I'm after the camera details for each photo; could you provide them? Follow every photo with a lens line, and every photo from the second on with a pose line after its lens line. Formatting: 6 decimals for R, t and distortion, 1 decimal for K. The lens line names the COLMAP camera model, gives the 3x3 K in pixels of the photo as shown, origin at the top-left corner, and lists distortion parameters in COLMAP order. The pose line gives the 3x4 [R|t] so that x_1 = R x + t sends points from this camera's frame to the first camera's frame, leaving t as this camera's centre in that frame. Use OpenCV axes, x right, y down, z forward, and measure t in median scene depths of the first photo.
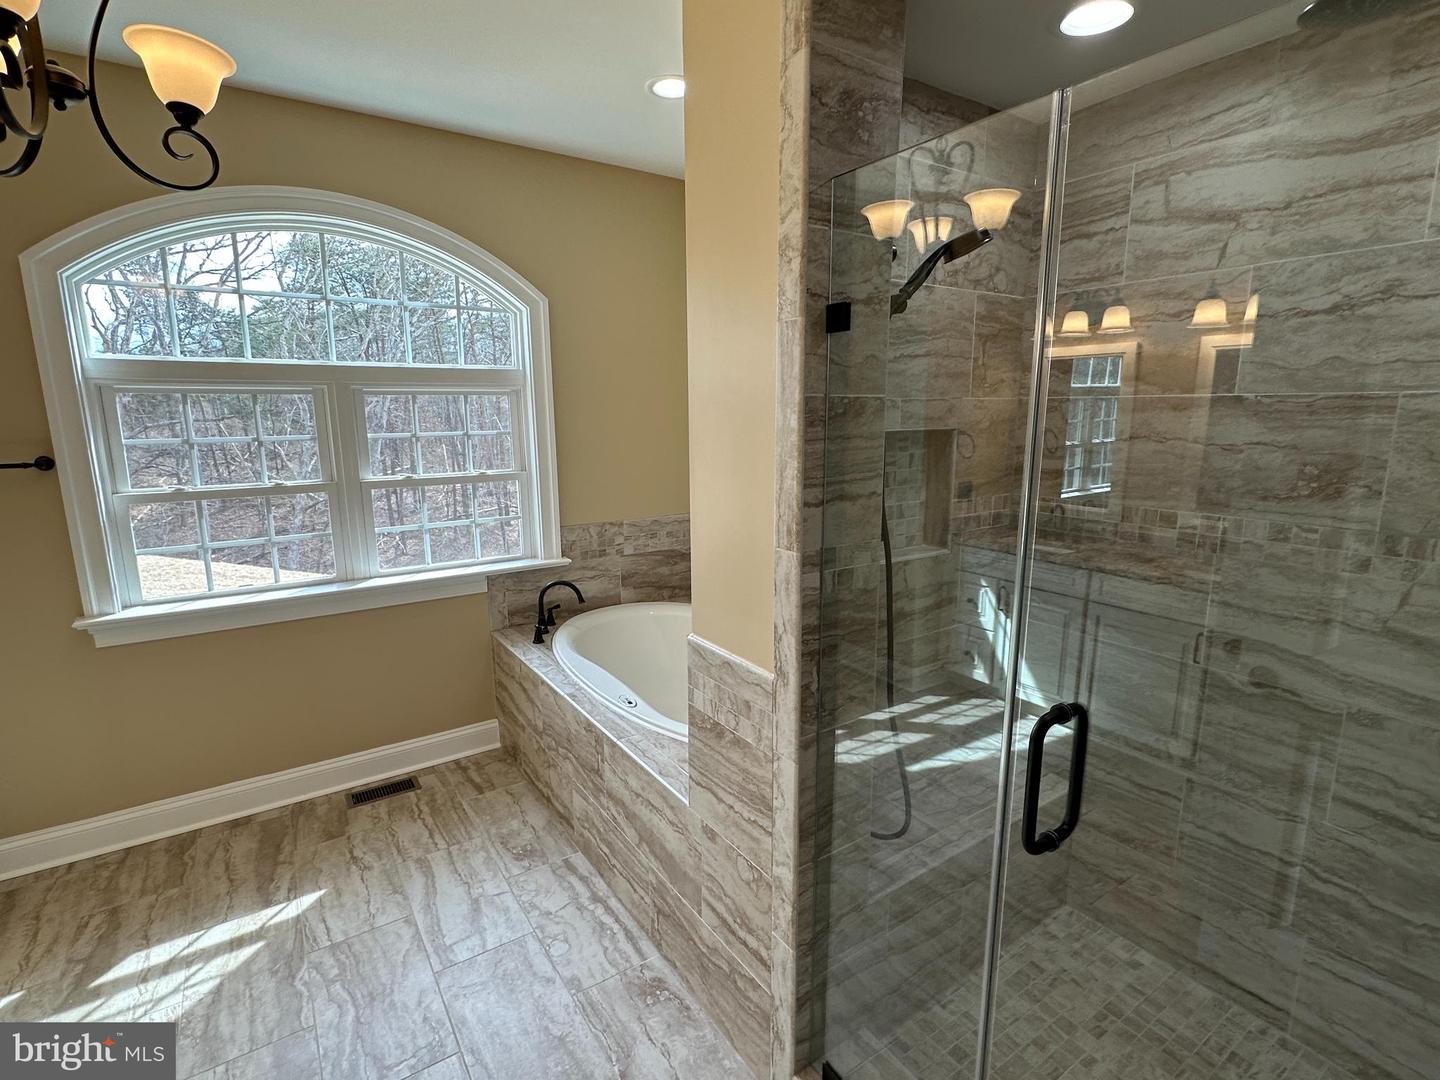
lens RADIAL K [[703.3, 0, 721.4], [0, 703.3, 542.7], [0, 0, 1]] dist [-0.007716, 0.001502]
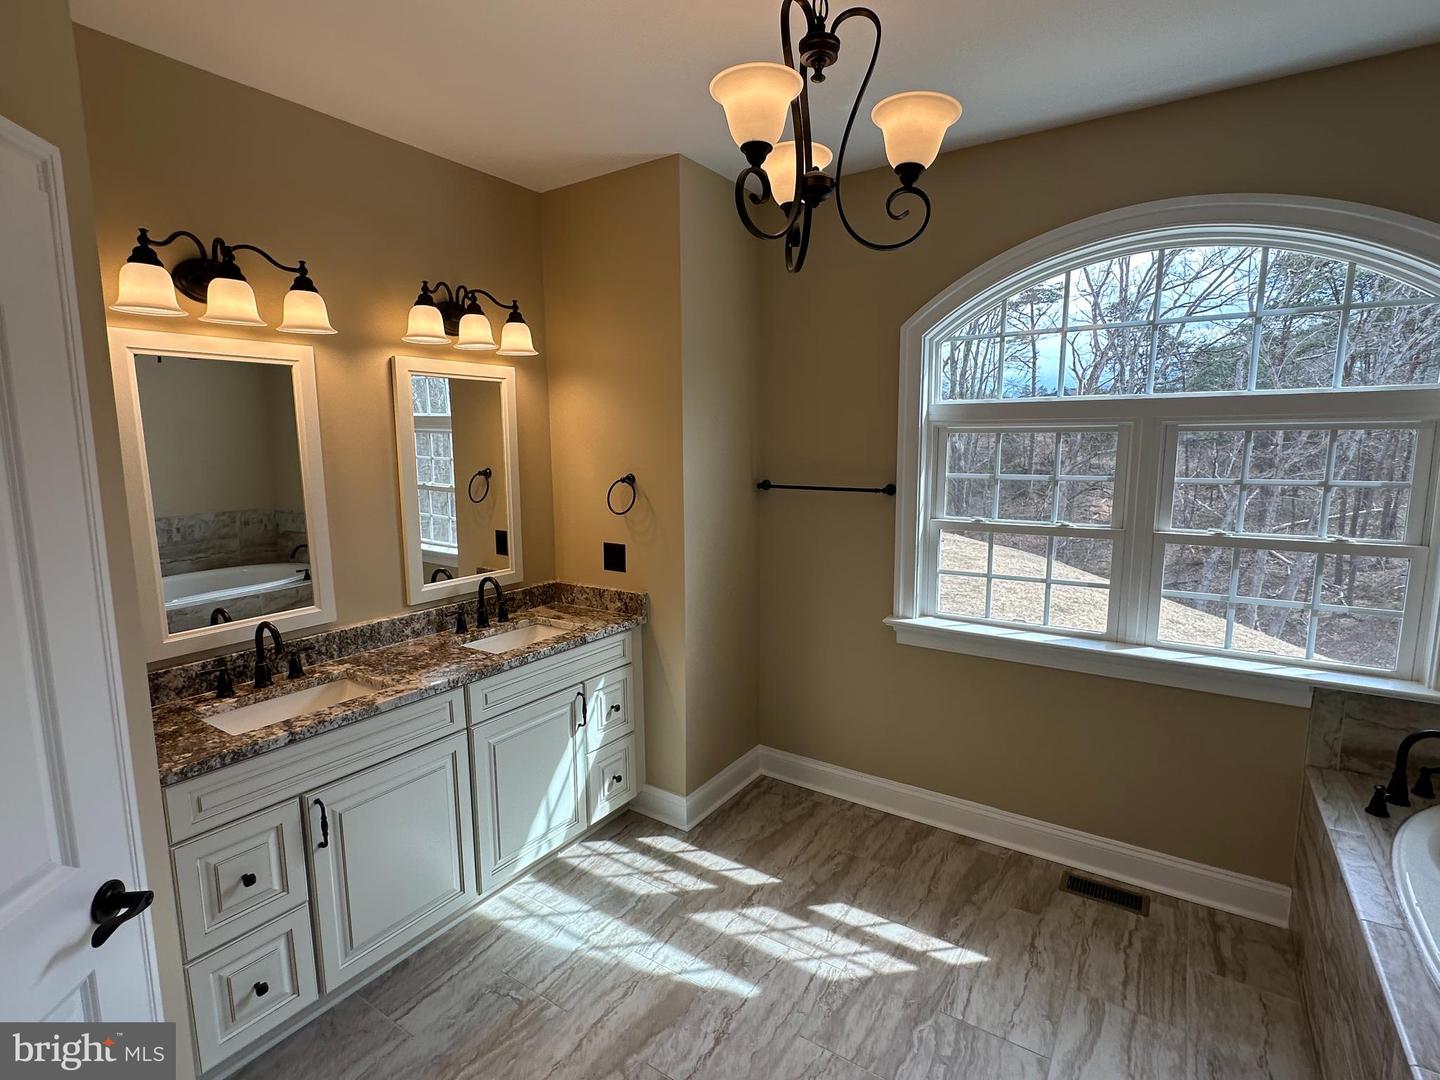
lens RADIAL K [[703.3, 0, 717.7], [0, 703.3, 540.7], [0, 0, 1]] dist [-0.007716, 0.001502]
pose [[0.375585, 0.131560, -0.917403, 0.081053], [-0.169407, 0.982942, 0.071604, -0.057884], [0.911173, 0.128521, 0.391466, 0.221105]]
